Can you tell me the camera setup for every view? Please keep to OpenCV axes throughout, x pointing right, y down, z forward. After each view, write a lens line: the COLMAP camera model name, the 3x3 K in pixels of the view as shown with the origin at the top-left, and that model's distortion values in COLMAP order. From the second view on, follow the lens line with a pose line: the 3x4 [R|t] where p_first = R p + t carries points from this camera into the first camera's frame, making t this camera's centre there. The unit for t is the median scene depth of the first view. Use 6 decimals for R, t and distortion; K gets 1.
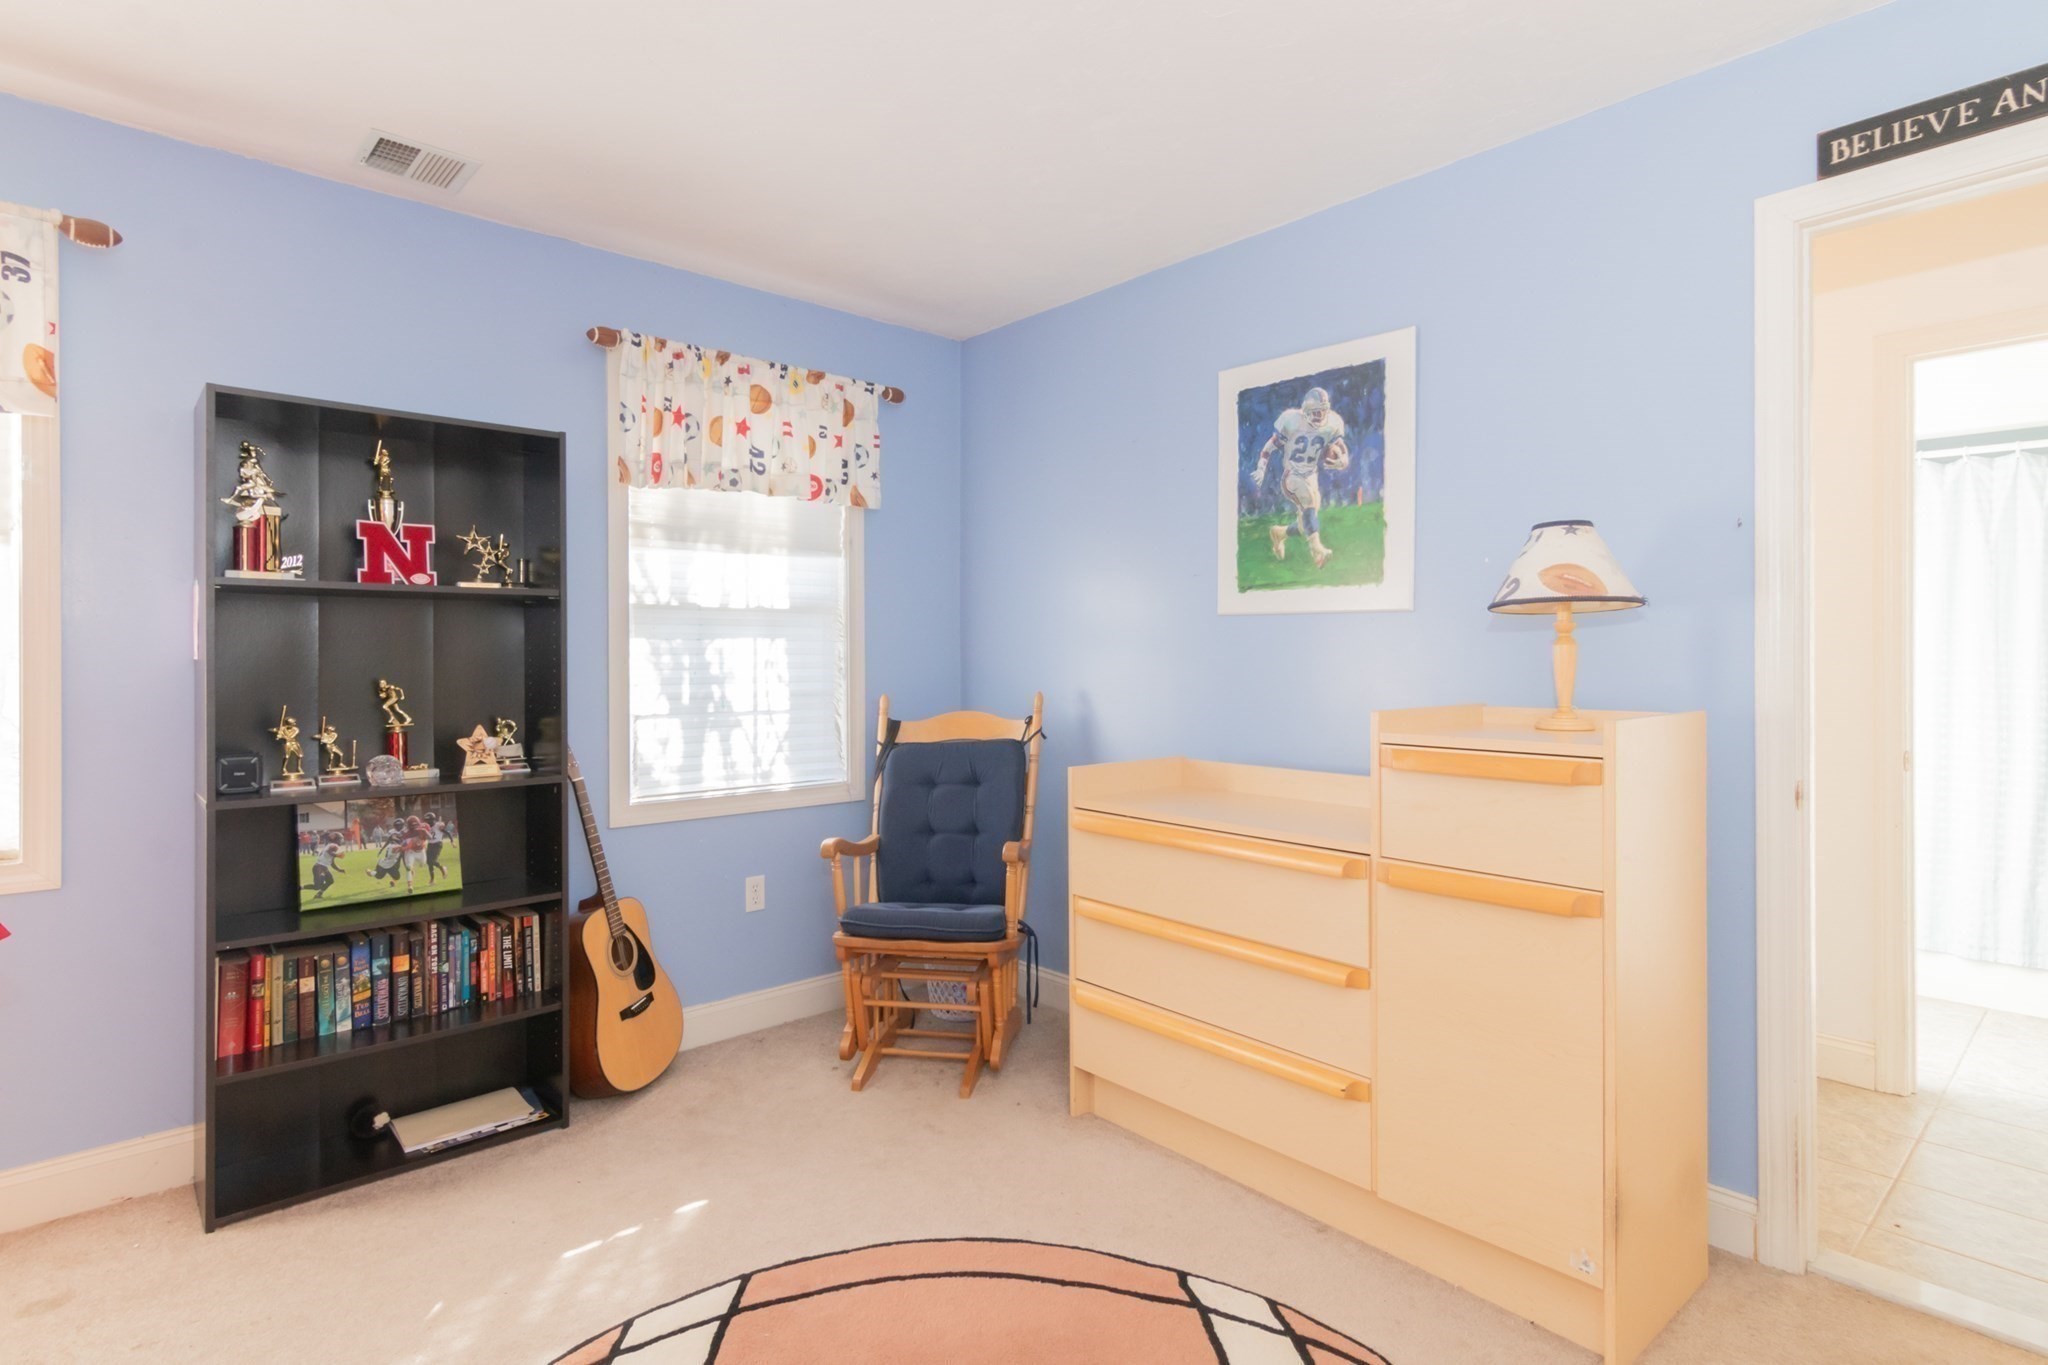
lens RADIAL K [[1045.6, 0, 988.8], [0, 1045.6, 660.6], [0, 0, 1]] dist [0.002248, 0.001504]
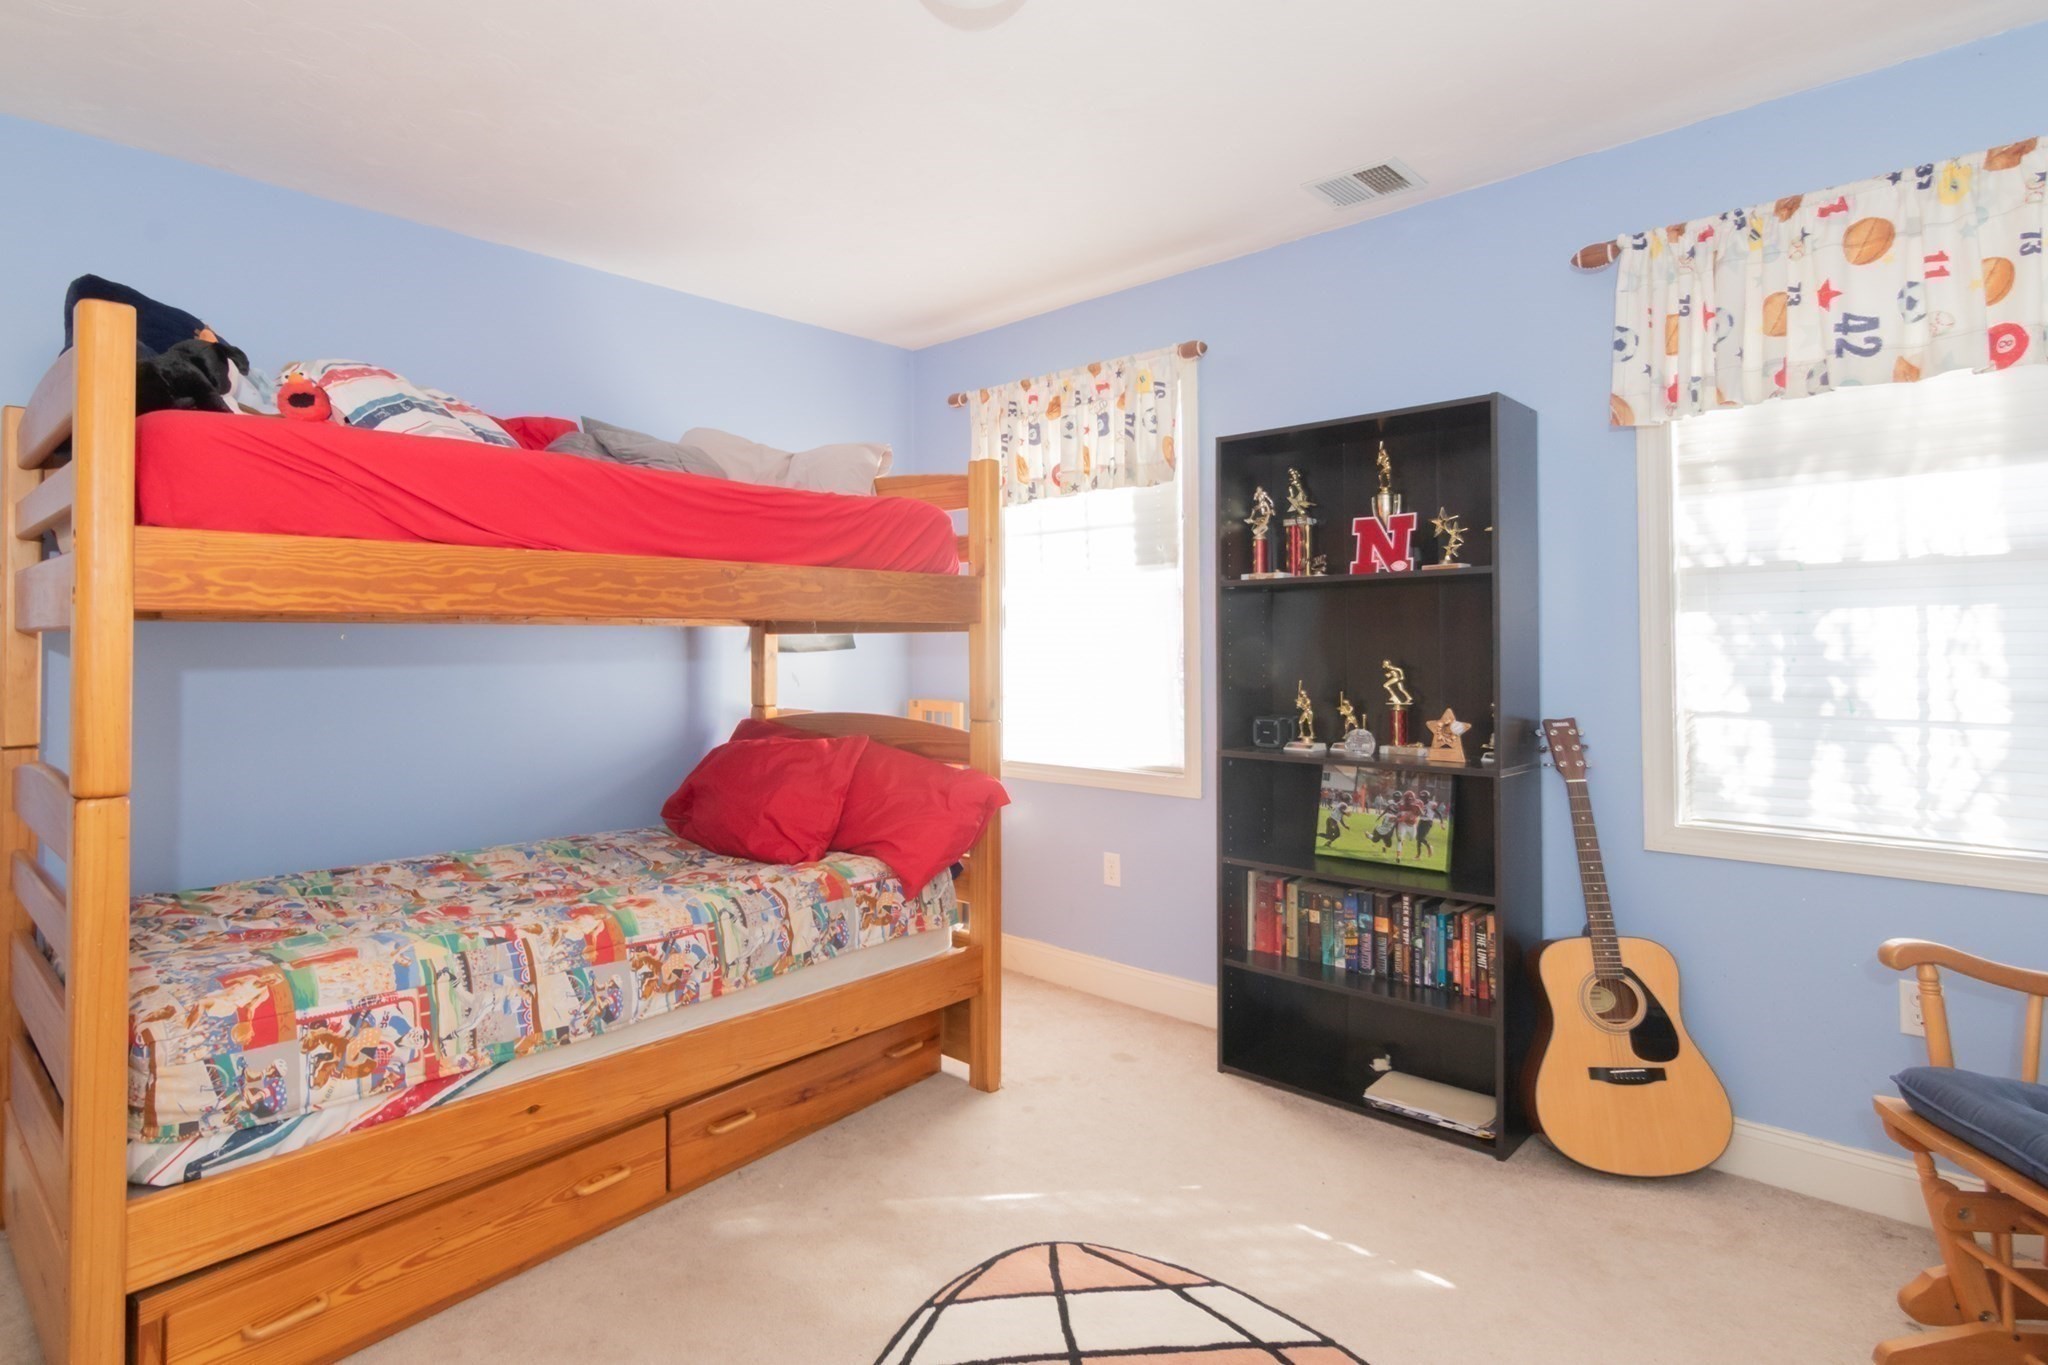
lens RADIAL K [[1140.9, 0, 1022.1], [0, 1140.9, 622.5], [0, 0, 1]] dist [-0.002296, 0.000426]
pose [[0.056404, -0.016925, -0.998265, 0.565313], [0.005458, 0.999847, -0.016644, -0.003705], [0.998393, -0.004509, 0.056488, 0.538283]]
